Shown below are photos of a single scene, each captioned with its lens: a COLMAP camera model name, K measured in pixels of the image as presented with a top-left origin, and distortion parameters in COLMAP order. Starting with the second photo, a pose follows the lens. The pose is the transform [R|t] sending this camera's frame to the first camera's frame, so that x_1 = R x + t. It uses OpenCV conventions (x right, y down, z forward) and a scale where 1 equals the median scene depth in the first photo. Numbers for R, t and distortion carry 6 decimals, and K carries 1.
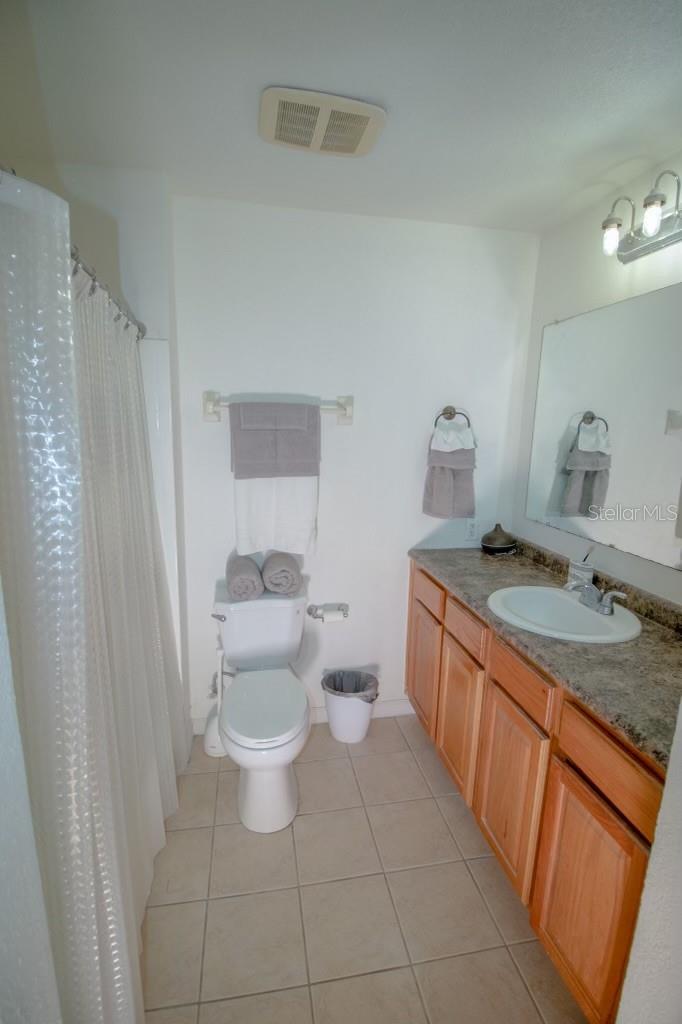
lens RADIAL K [[471.8, 0, 341.0], [0, 471.8, 512.0], [0, 0, 1]] dist [-0.007586, 0.000003]
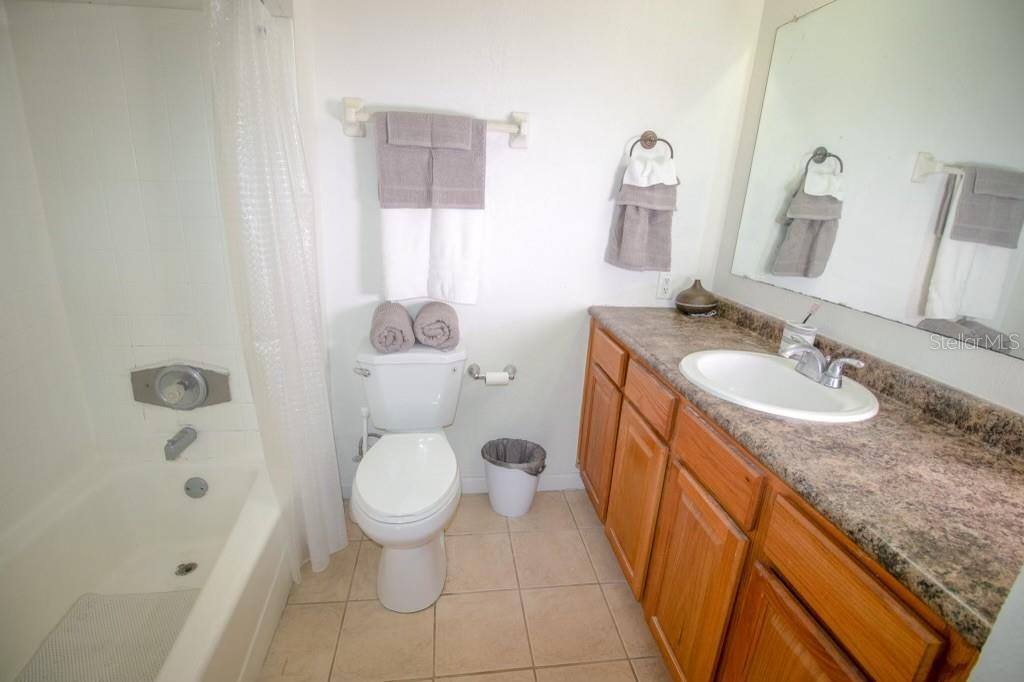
lens RADIAL K [[473.3, 0, 510.0], [0, 473.3, 335.6], [0, 0, 1]] dist [0.000045, -0.012732]
pose [[0.998210, 0.043264, -0.041288, 0.045667], [-0.038311, 0.992739, 0.114024, 0.050794], [0.045922, -0.112238, 0.992620, 0.163430]]
